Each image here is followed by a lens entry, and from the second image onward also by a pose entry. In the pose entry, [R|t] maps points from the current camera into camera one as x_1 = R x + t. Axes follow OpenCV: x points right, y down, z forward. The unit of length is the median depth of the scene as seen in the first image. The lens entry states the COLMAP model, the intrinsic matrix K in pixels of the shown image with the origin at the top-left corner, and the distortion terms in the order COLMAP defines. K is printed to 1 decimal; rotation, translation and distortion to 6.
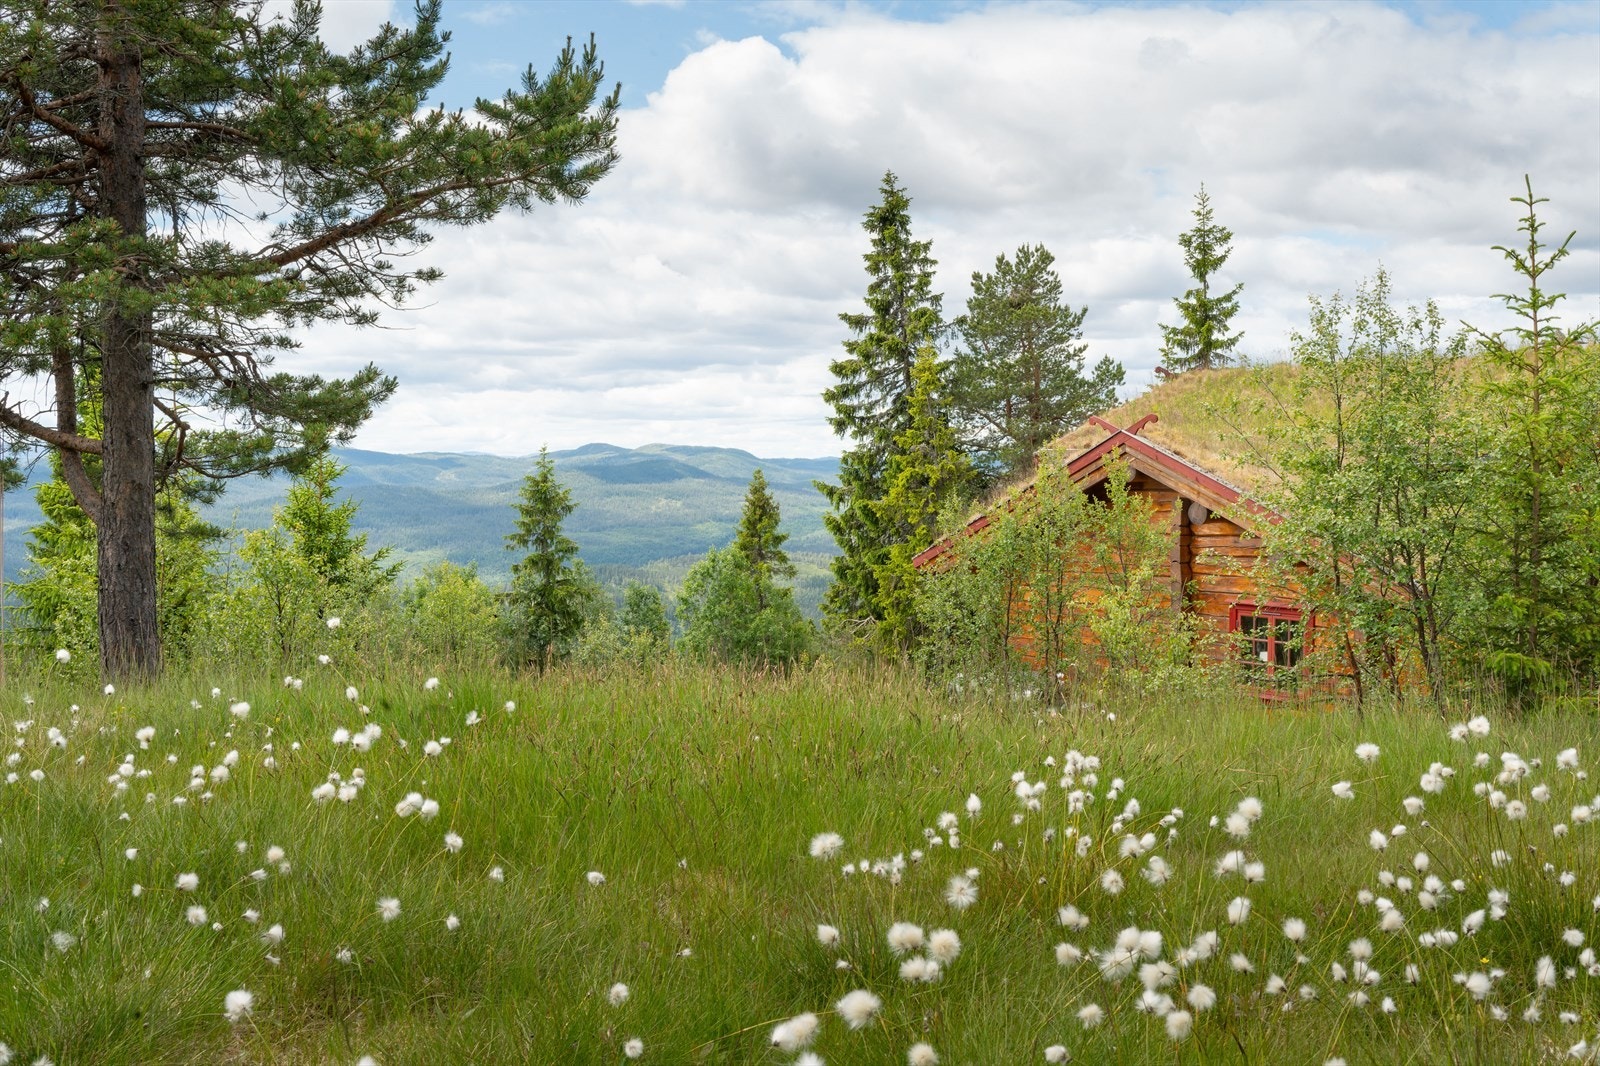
lens RADIAL K [[1576.7, 0, 800.0], [0, 1576.7, 533.0], [0, 0, 1]] dist [-0.100814, 0.026856]
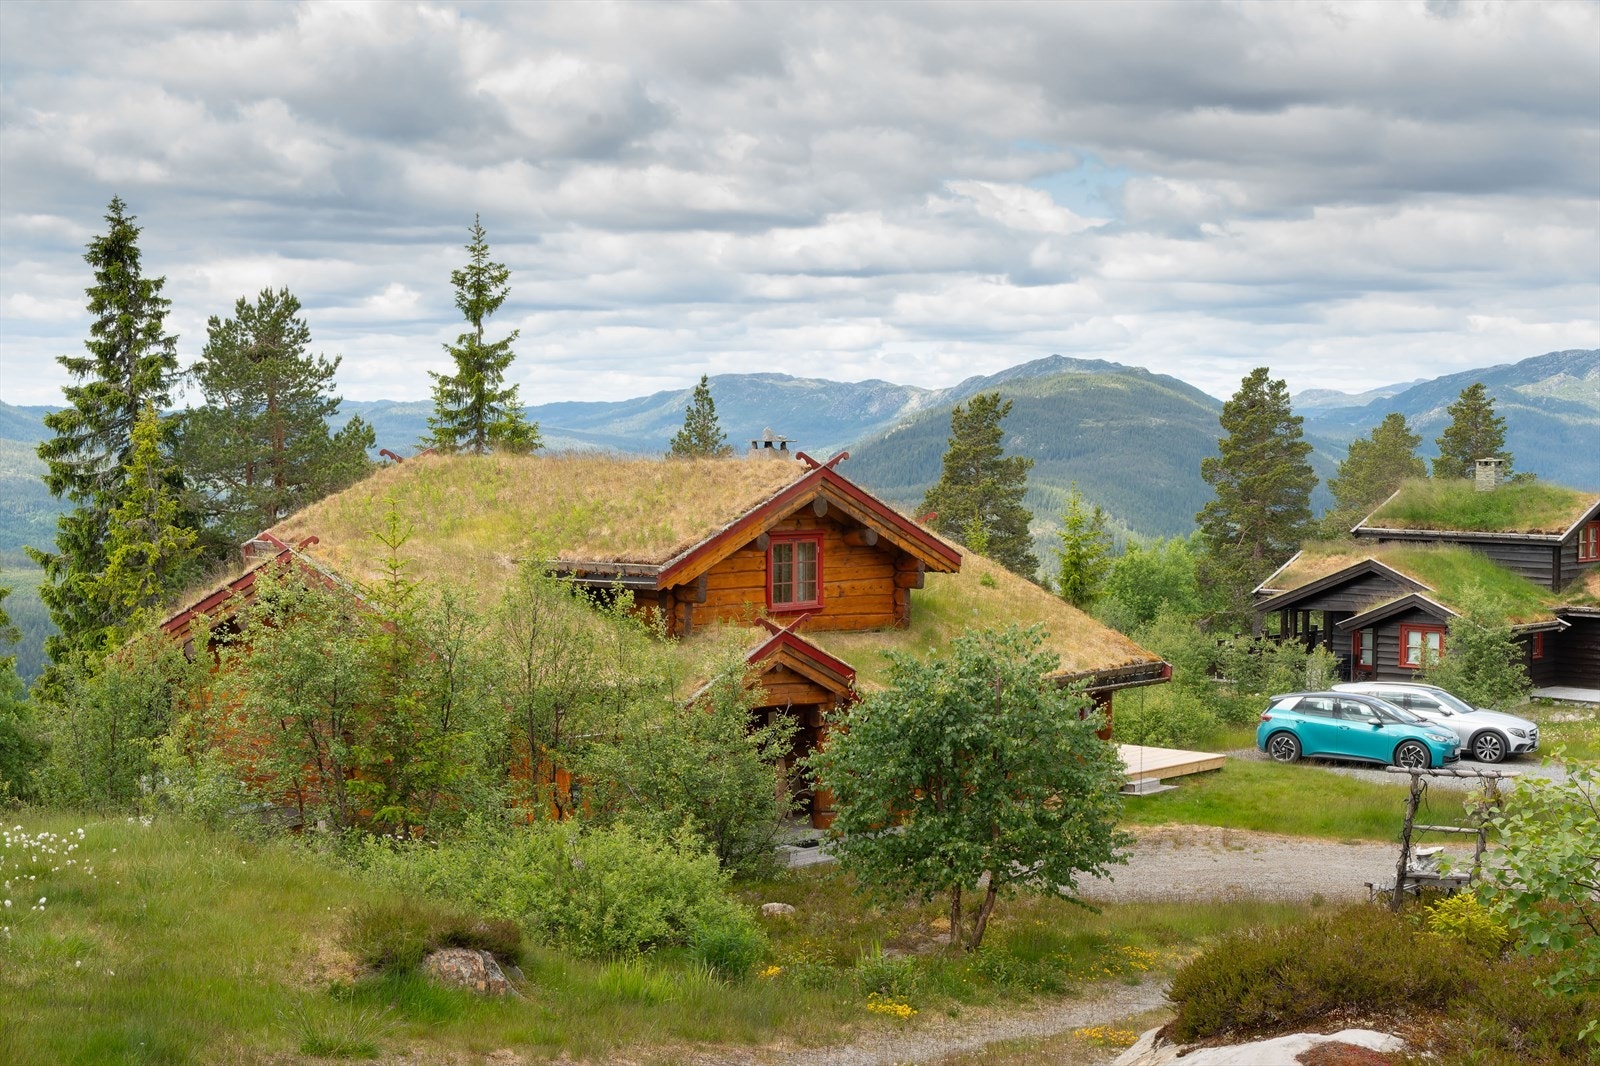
lens RADIAL K [[2429.9, 0, 800.0], [0, 2429.9, 533.0], [0, 0, 1]] dist [-0.095068, 0.008478]
pose [[0.958362, 0.004331, 0.285522, 0.039627], [-0.005668, 0.999977, 0.003855, -0.049419], [-0.285499, -0.005313, 0.958364, -0.400355]]
